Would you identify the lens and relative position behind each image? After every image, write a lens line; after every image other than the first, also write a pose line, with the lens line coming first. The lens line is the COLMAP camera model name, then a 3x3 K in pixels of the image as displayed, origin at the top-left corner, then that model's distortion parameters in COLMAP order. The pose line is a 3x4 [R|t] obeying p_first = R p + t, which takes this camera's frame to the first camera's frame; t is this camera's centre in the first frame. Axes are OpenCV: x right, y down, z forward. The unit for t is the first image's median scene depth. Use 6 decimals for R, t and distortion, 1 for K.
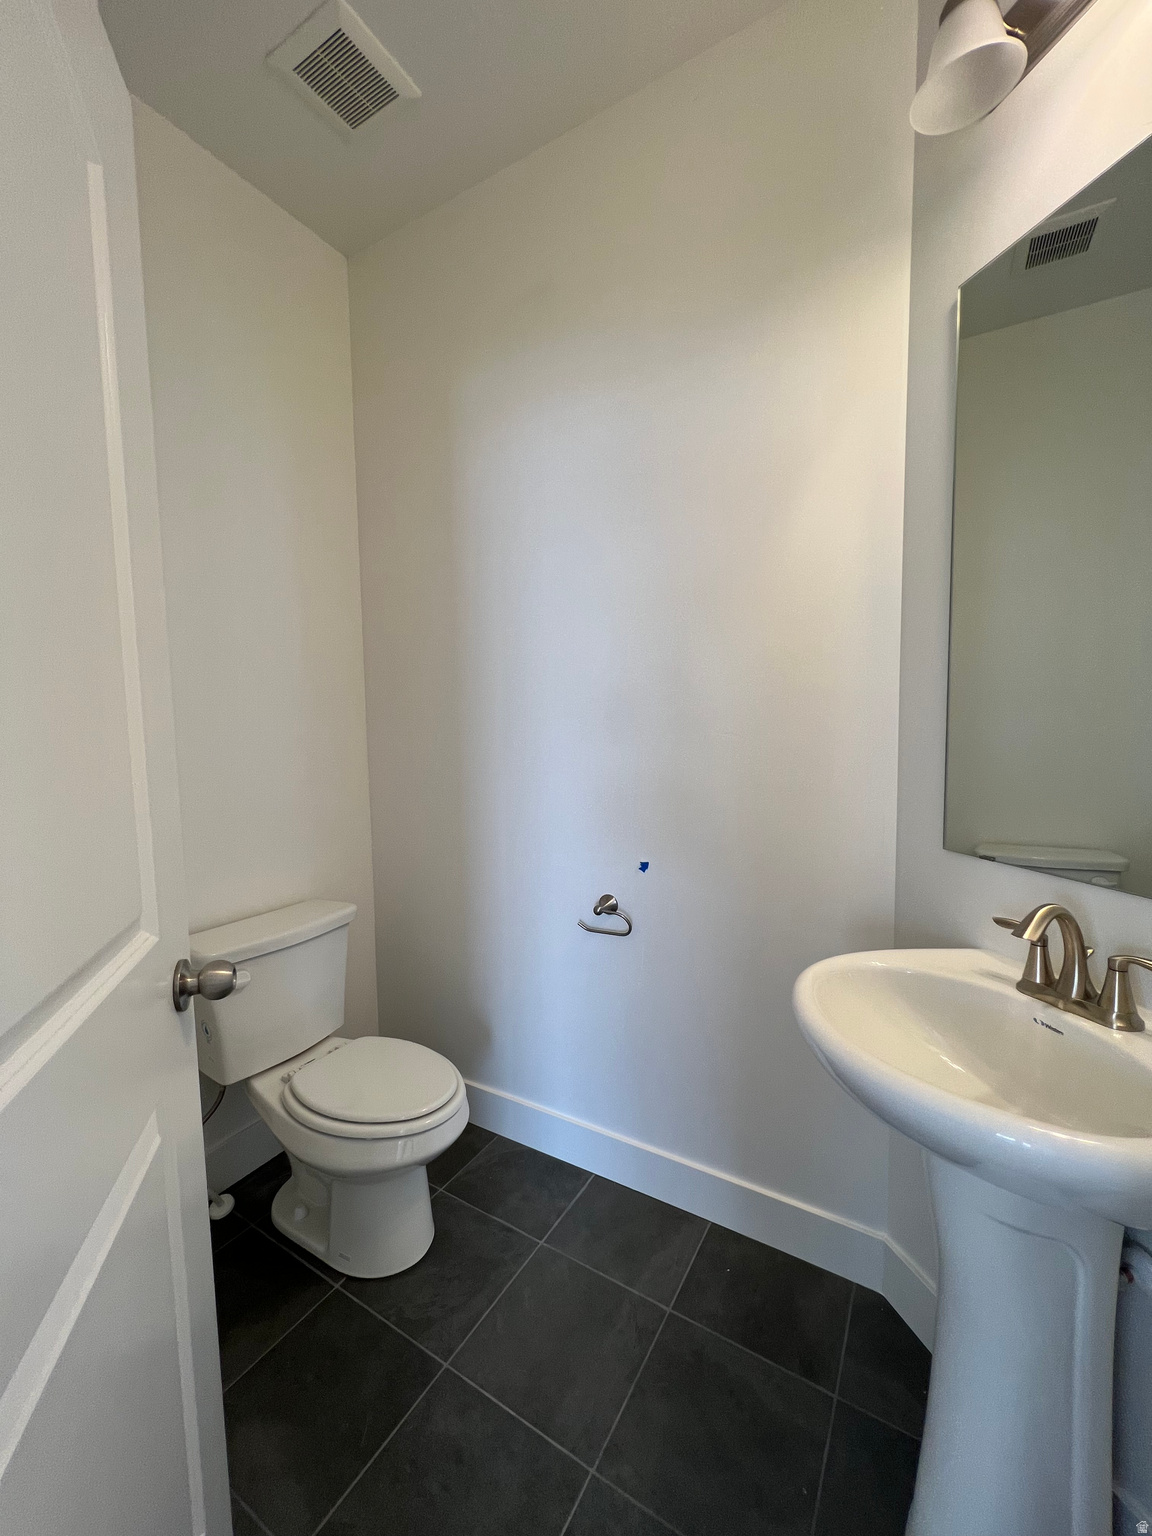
lens RADIAL K [[622.8, 0, 570.8], [0, 622.8, 767.4], [0, 0, 1]] dist [0.000716, -0.000042]
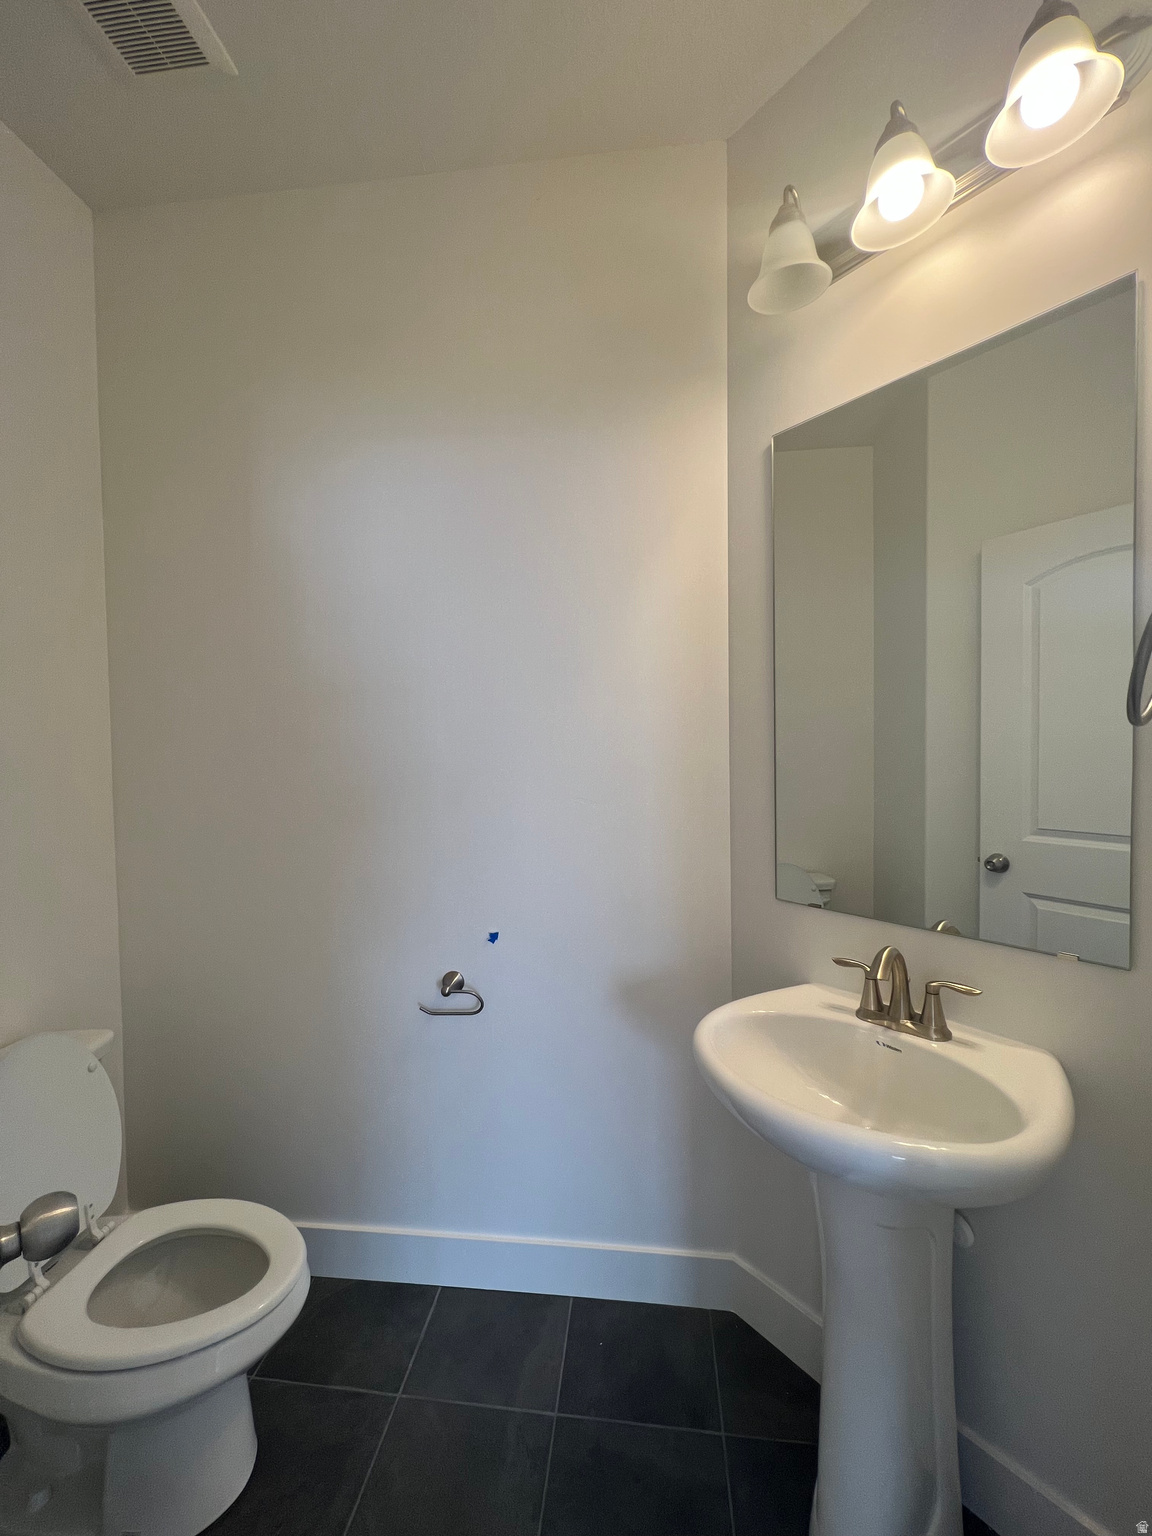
lens RADIAL K [[622.8, 0, 570.8], [0, 622.8, 767.4], [0, 0, 1]] dist [0.000716, -0.000042]
pose [[0.910422, -0.010654, 0.413543, -0.266171], [0.033296, 0.998312, -0.047582, -0.082913], [-0.412338, 0.057089, 0.909240, 0.101743]]
